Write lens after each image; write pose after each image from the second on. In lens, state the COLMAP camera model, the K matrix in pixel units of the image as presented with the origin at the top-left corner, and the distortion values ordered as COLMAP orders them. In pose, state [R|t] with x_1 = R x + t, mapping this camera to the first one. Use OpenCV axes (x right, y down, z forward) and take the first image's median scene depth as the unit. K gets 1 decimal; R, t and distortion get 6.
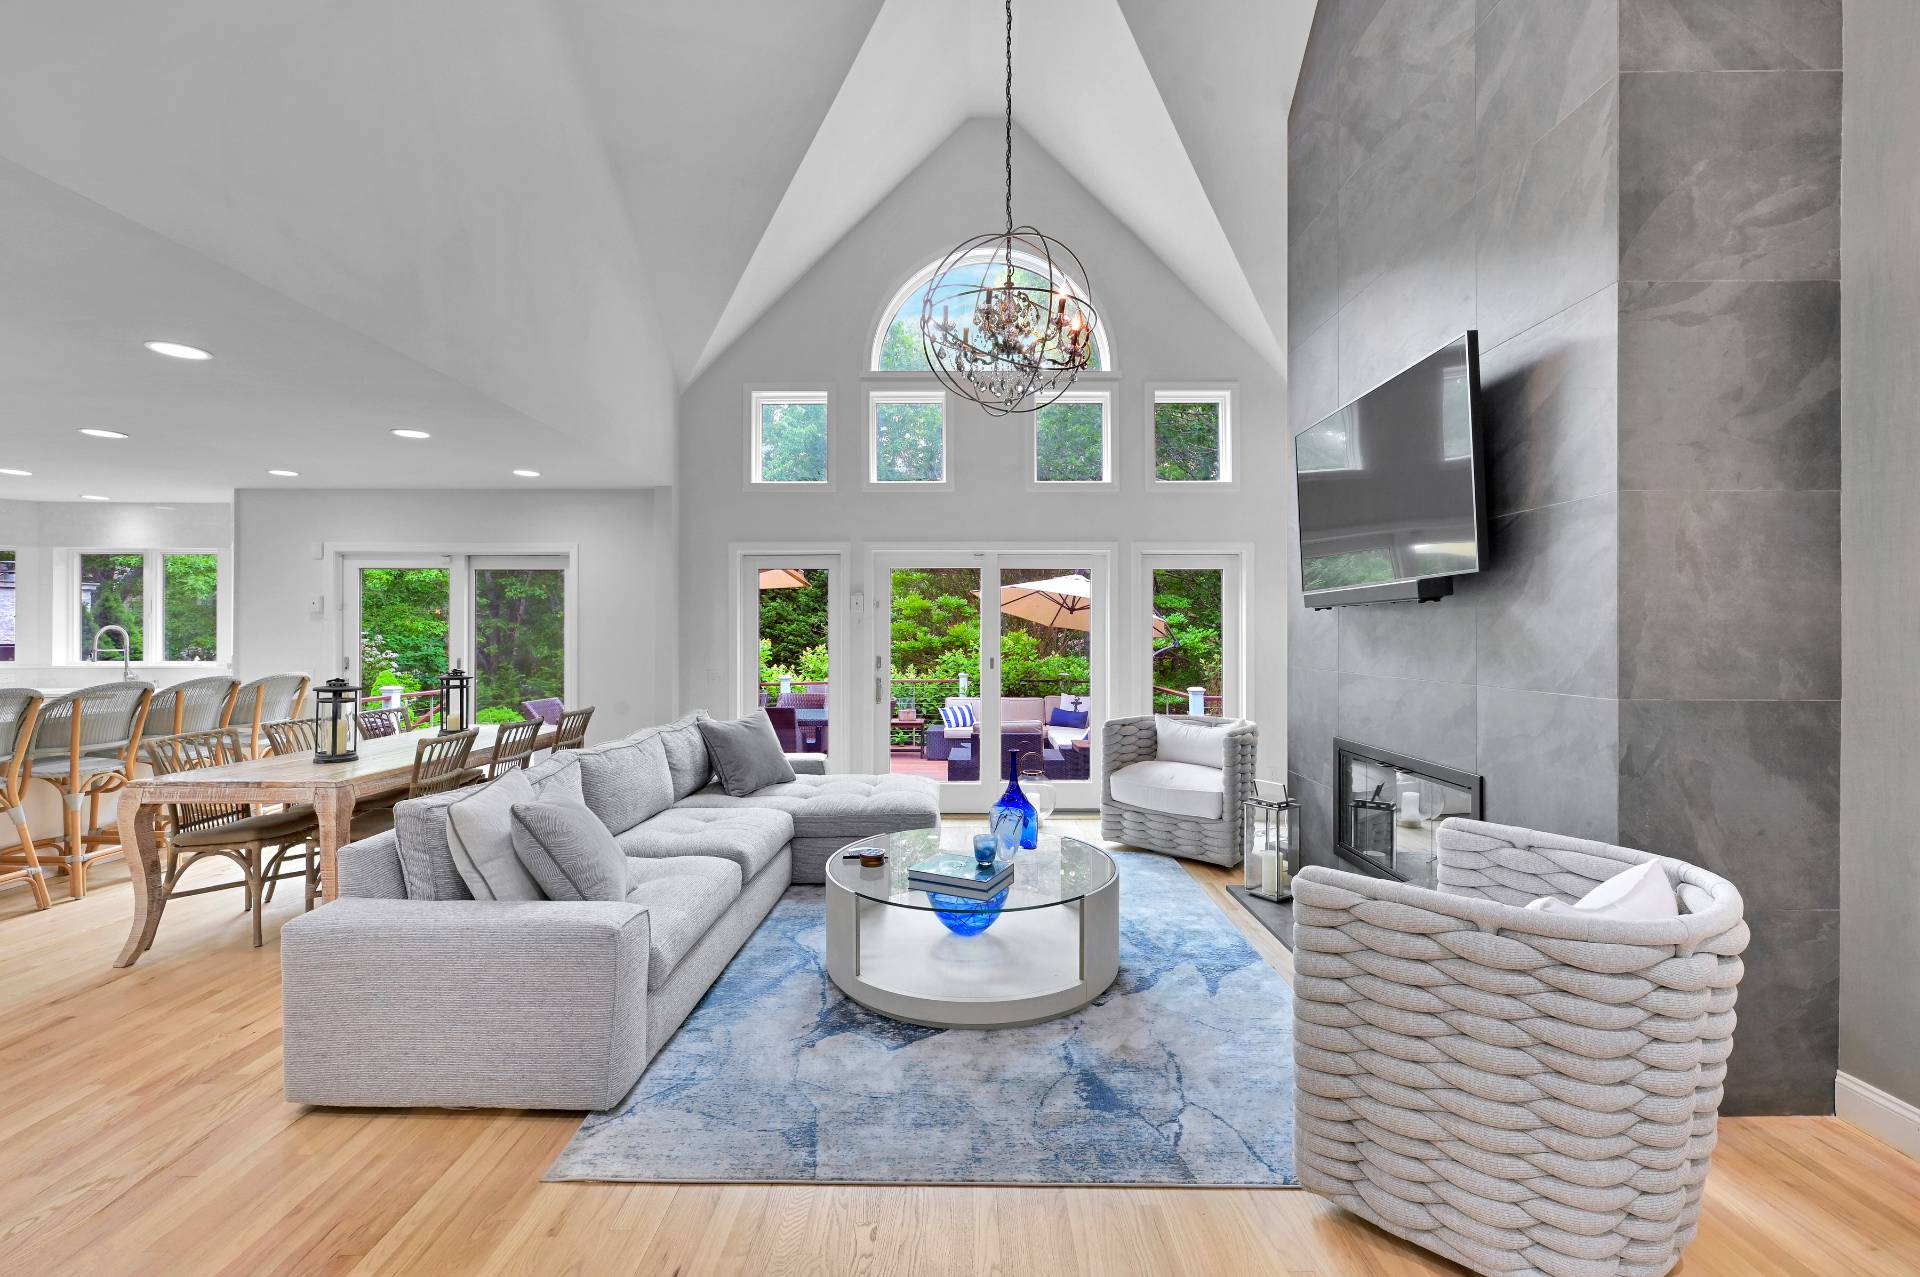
lens RADIAL K [[800.8, 0, 950.1], [0, 800.8, 635.6], [0, 0, 1]] dist [-0.000433, -0.000791]
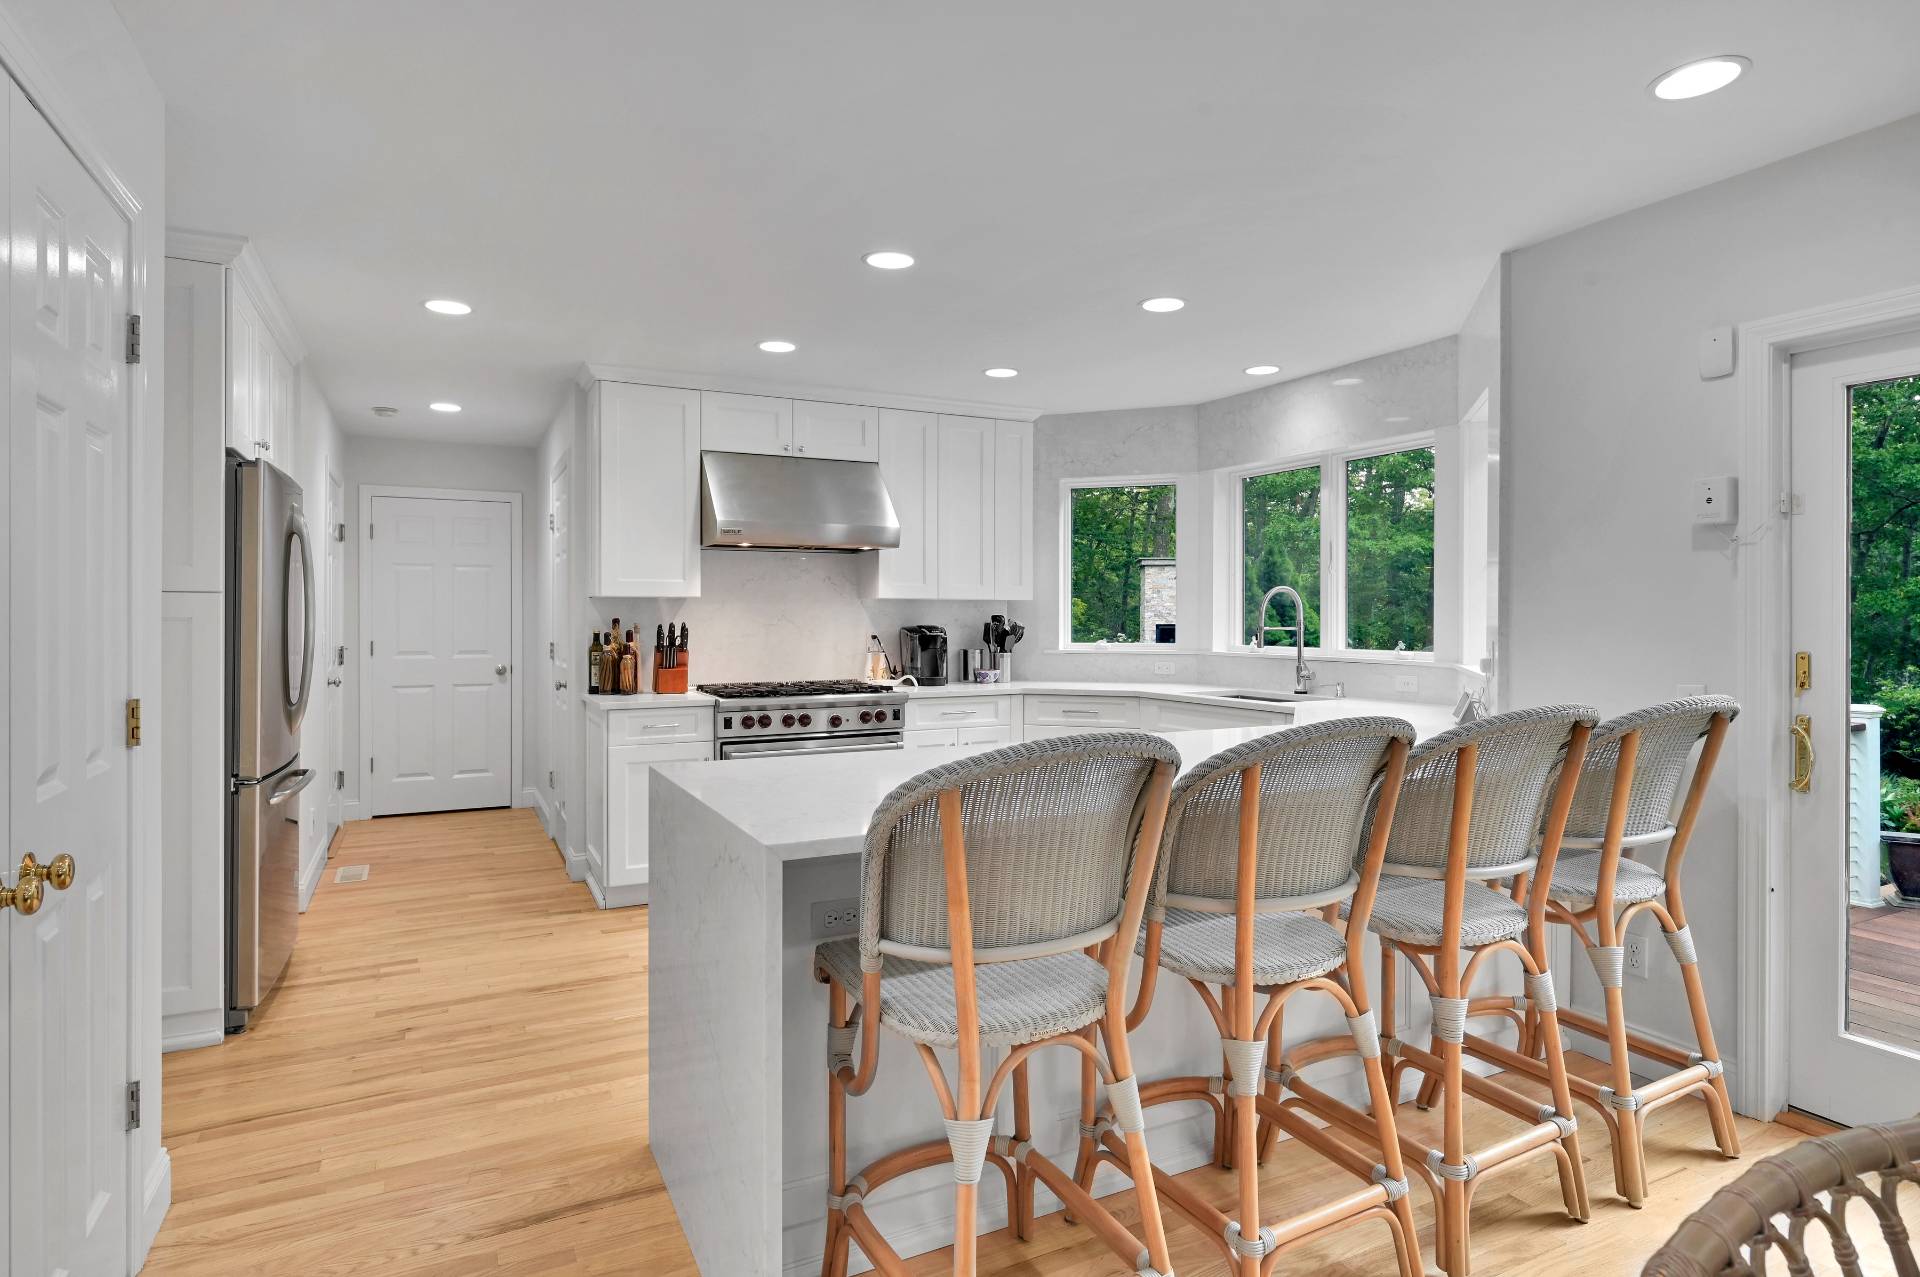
lens RADIAL K [[1009.0, 0, 948.4], [0, 1009.0, 612.6], [0, 0, 1]] dist [-0.000483, 0.000118]
pose [[0.448128, -0.005463, -0.893953, -0.542650], [-0.002627, 0.999969, -0.007428, 0.014255], [0.893965, 0.005677, 0.448100, 0.490926]]
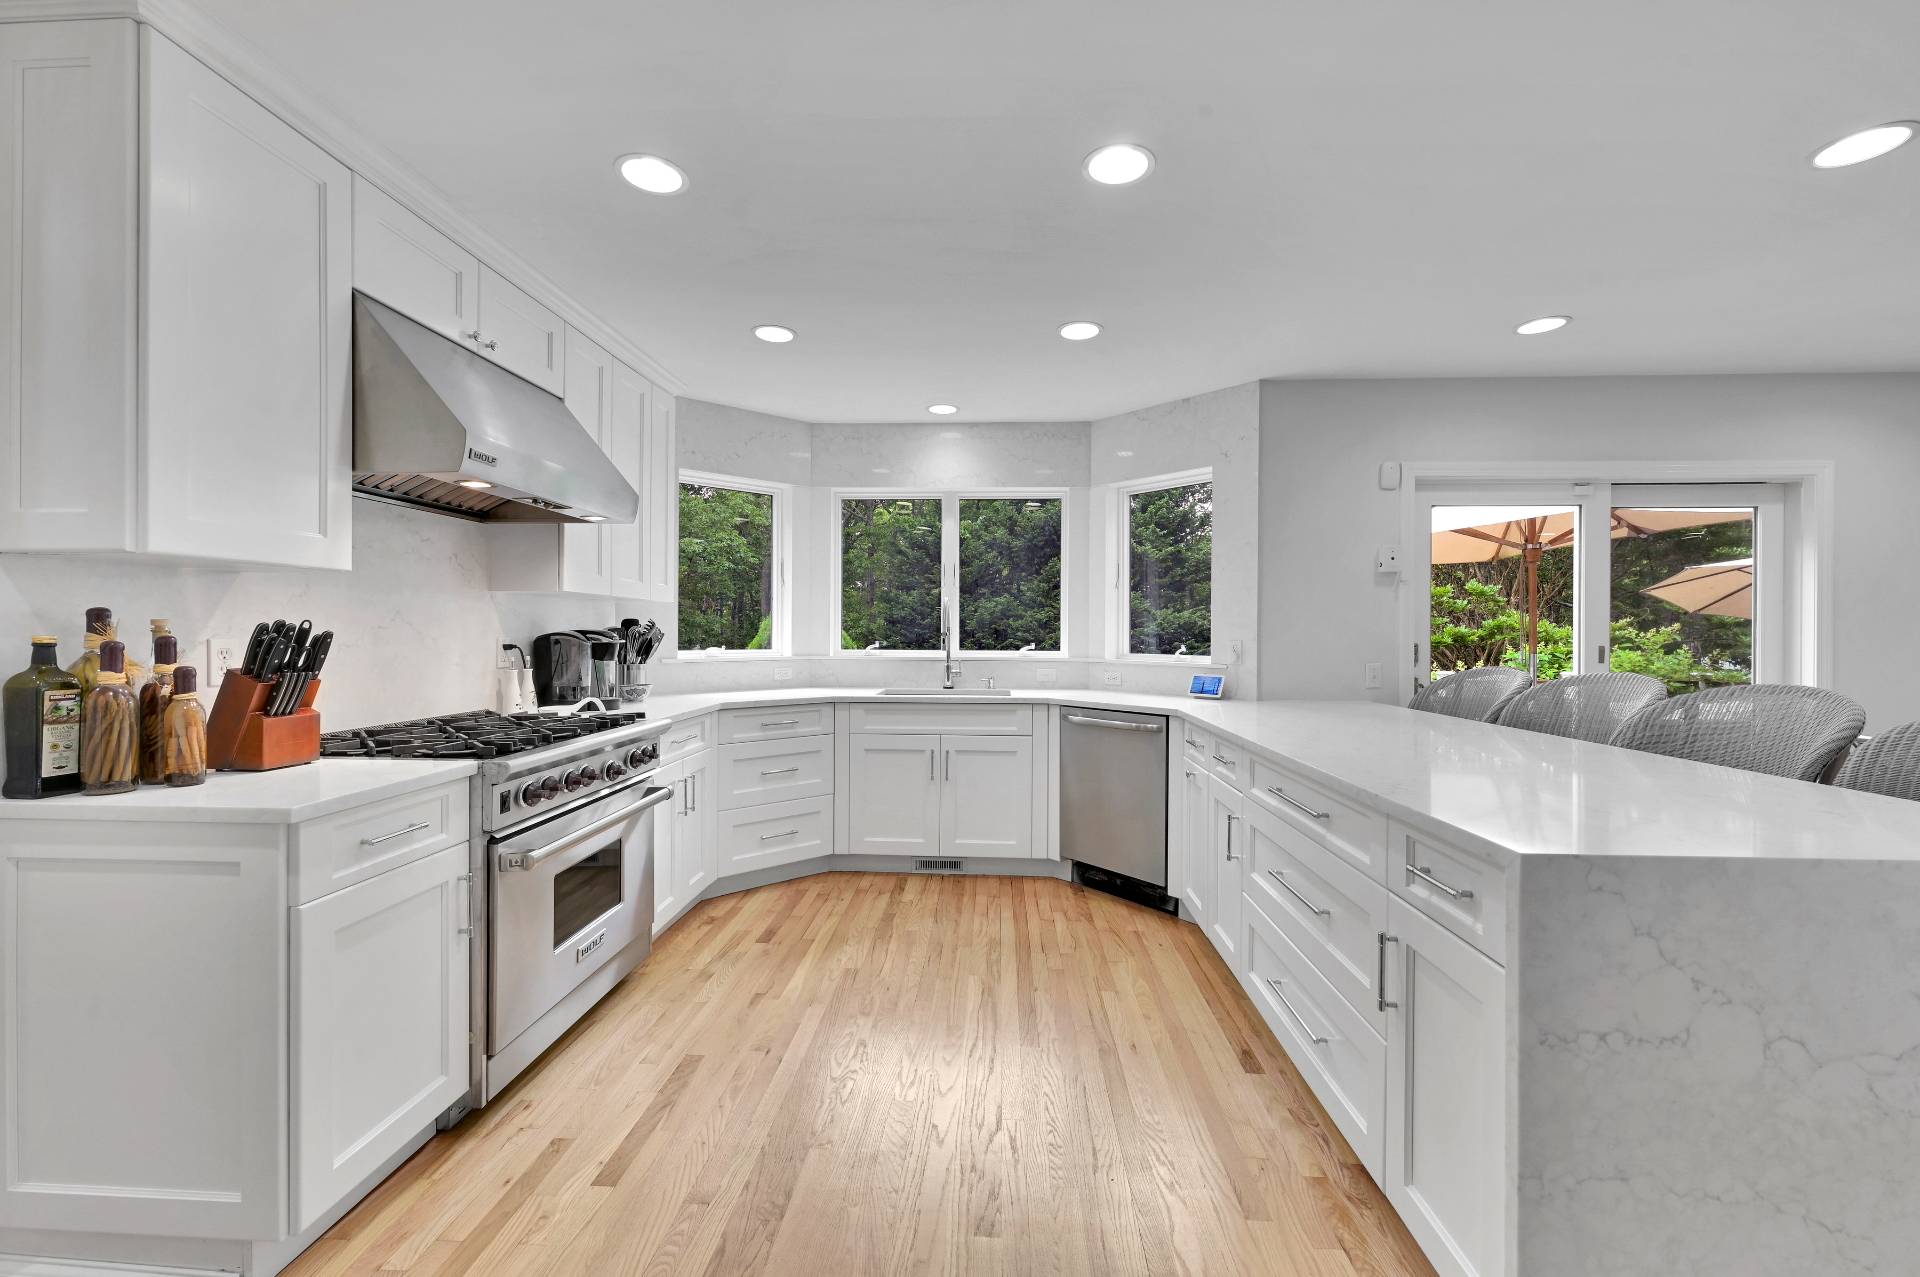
lens RADIAL K [[776.1, 0, 964.1], [0, 776.1, 631.8], [0, 0, 1]] dist [0.007217, -0.000111]
pose [[0.998714, 0.003115, -0.050610, -1.094550], [-0.003382, 0.999981, -0.005189, 0.022076], [0.050593, 0.005353, 0.998705, 0.366232]]
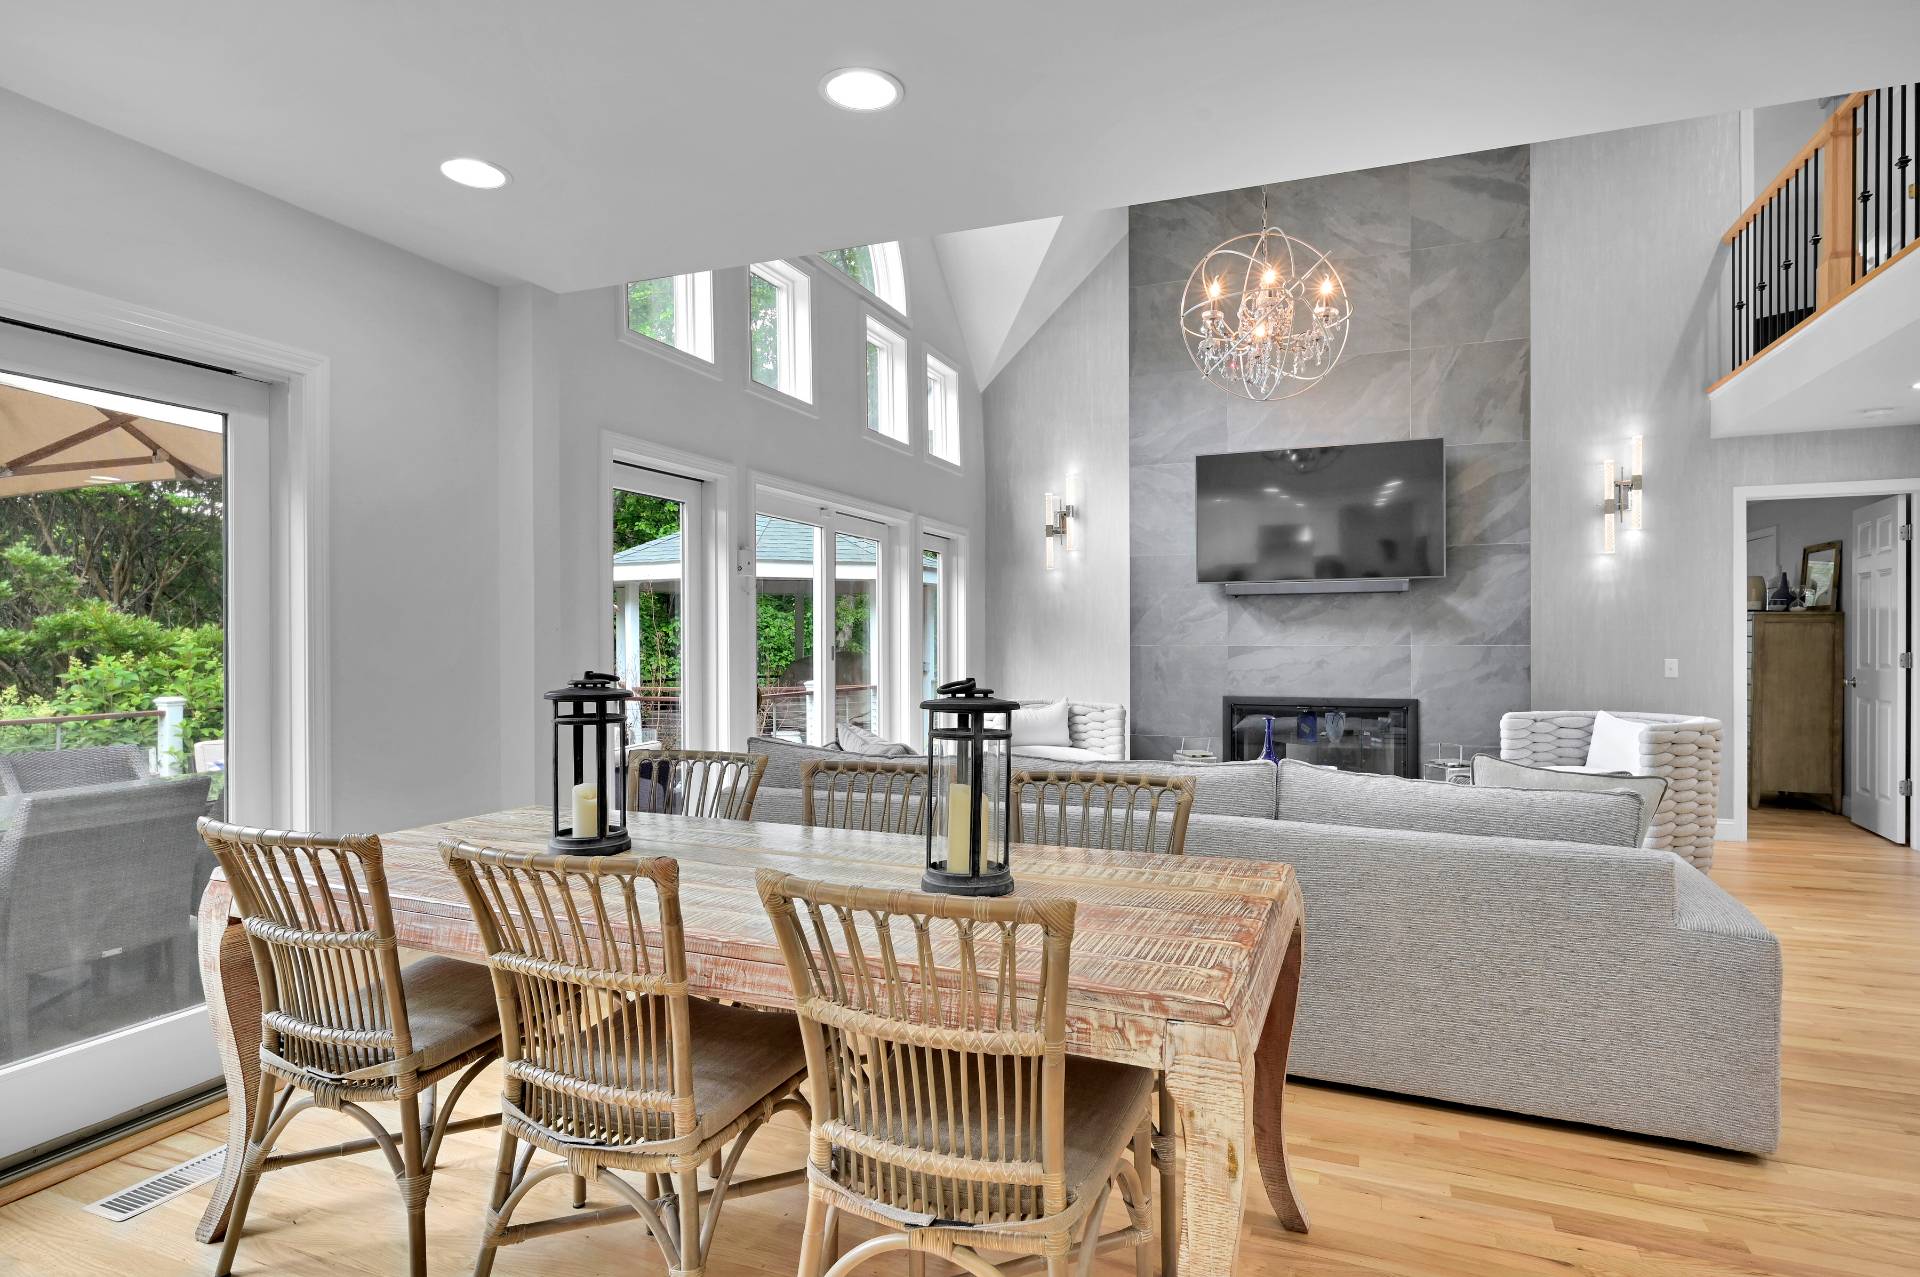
lens RADIAL K [[1009.0, 0, 958.2], [0, 1009.0, 638.1], [0, 0, 1]] dist [-0.000483, 0.000118]
pose [[0.372702, -0.000197, 0.927951, -0.807743], [0.006298, 0.999977, -0.002317, 0.023082], [-0.927930, 0.006708, 0.372695, 0.534033]]
